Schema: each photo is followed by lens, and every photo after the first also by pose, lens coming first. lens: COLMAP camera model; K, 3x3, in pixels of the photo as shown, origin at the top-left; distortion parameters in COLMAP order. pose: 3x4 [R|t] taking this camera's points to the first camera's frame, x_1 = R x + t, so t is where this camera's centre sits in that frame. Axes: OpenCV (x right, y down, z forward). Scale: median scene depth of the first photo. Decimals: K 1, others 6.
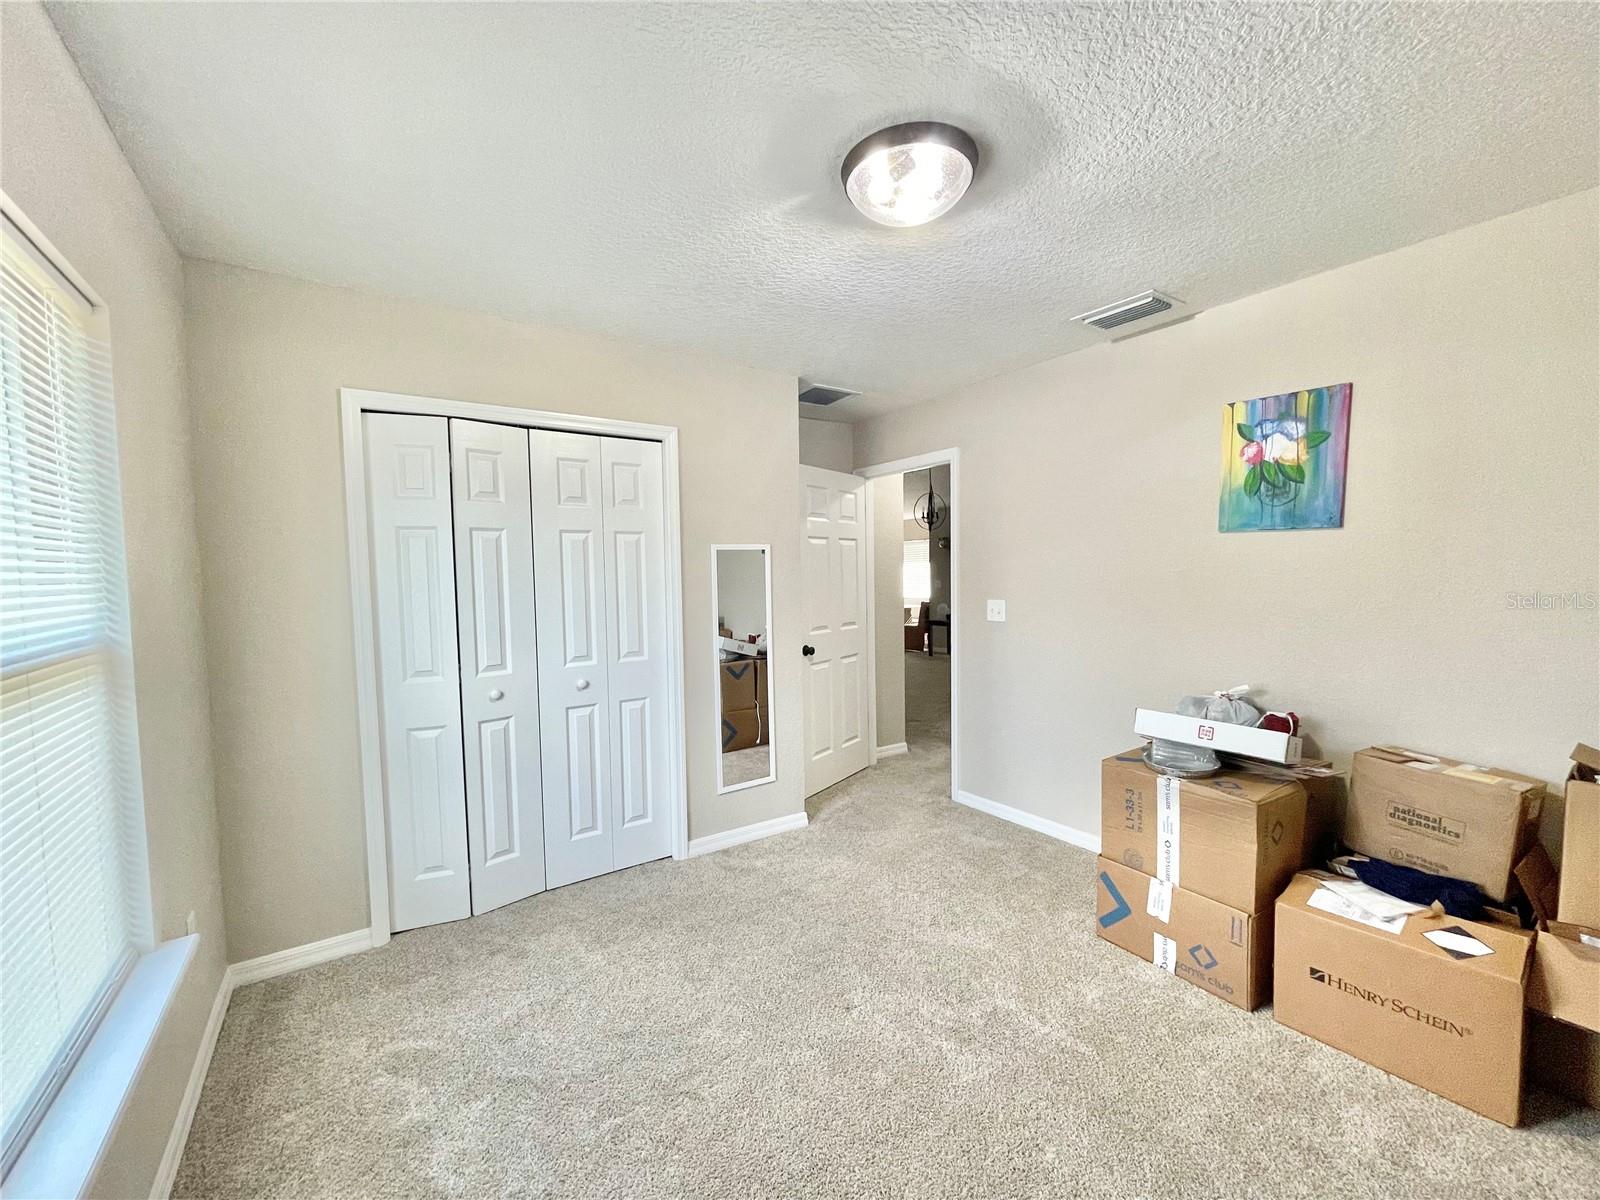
lens RADIAL K [[644.0, 0, 795.5], [0, 644.0, 605.0], [0, 0, 1]] dist [0.000043, 0.000457]
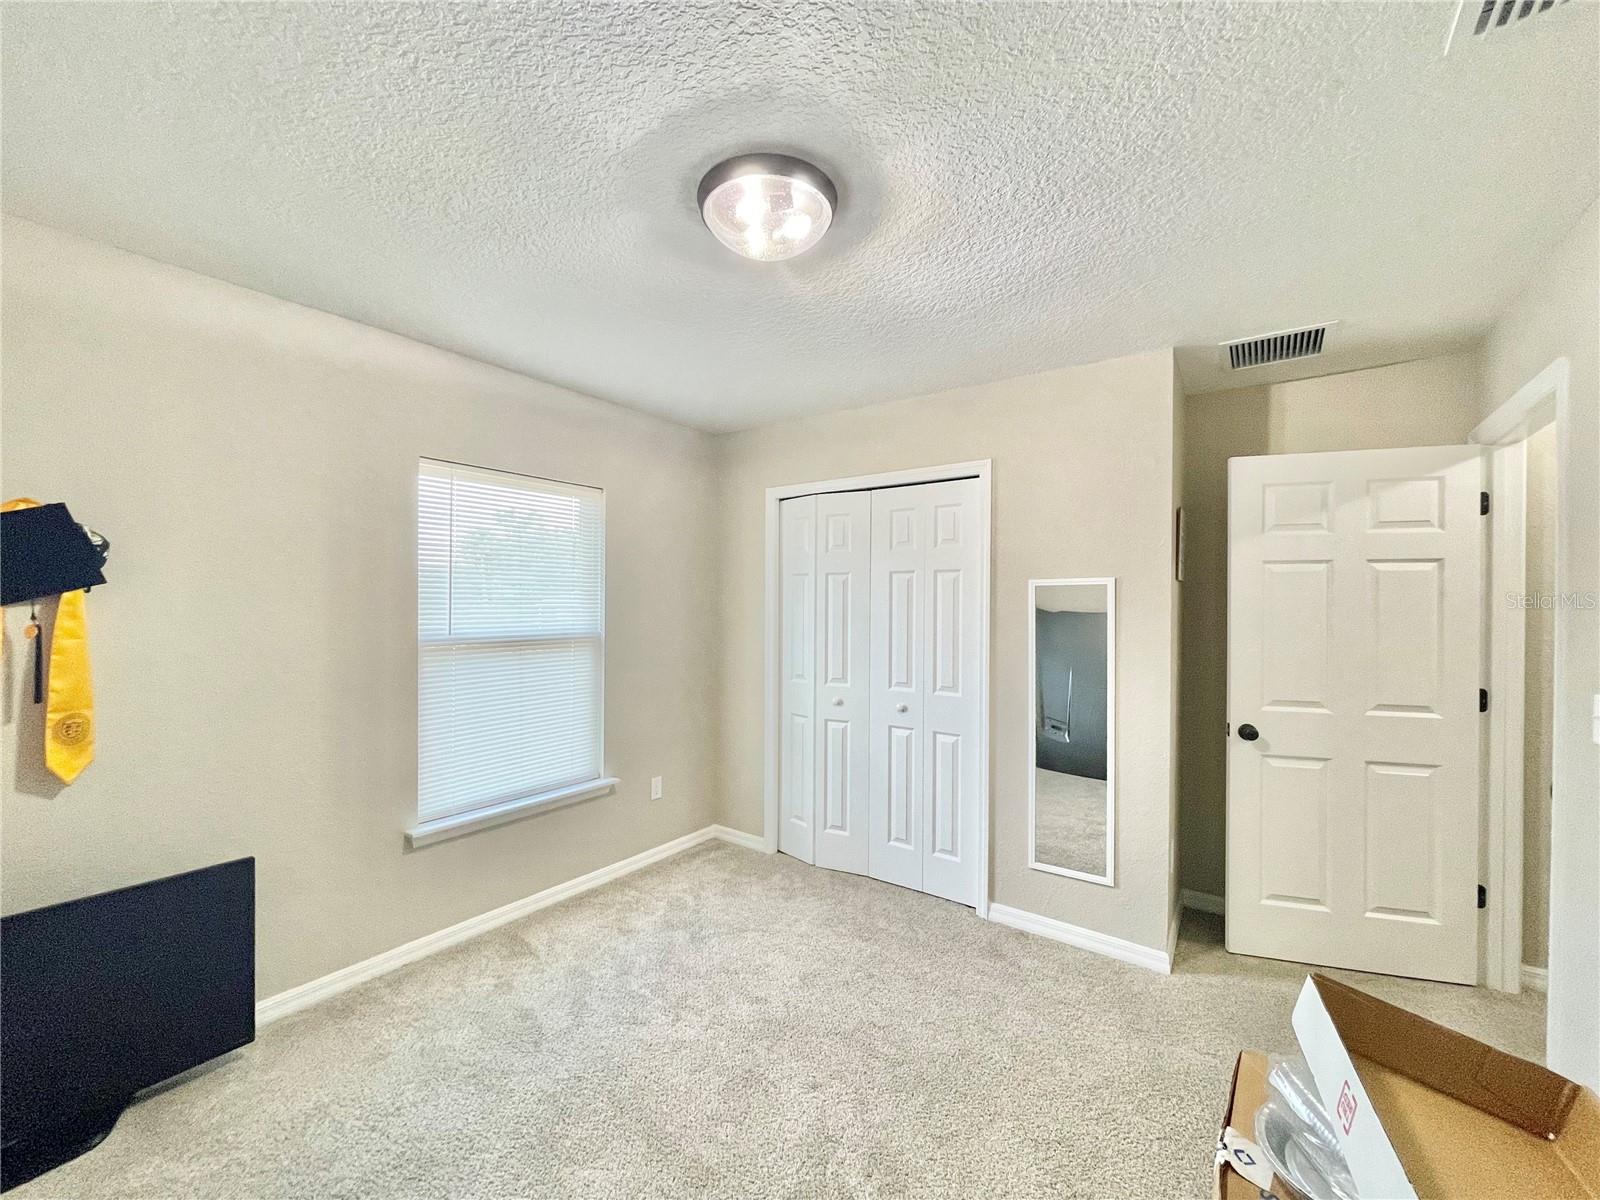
lens RADIAL K [[644.0, 0, 795.5], [0, 644.0, 605.0], [0, 0, 1]] dist [0.000043, 0.000457]
pose [[0.337927, 0.020962, -0.940939, 0.678371], [-0.060903, 0.998144, 0.000364, -0.046122], [0.939200, 0.057183, 0.338576, 0.454008]]
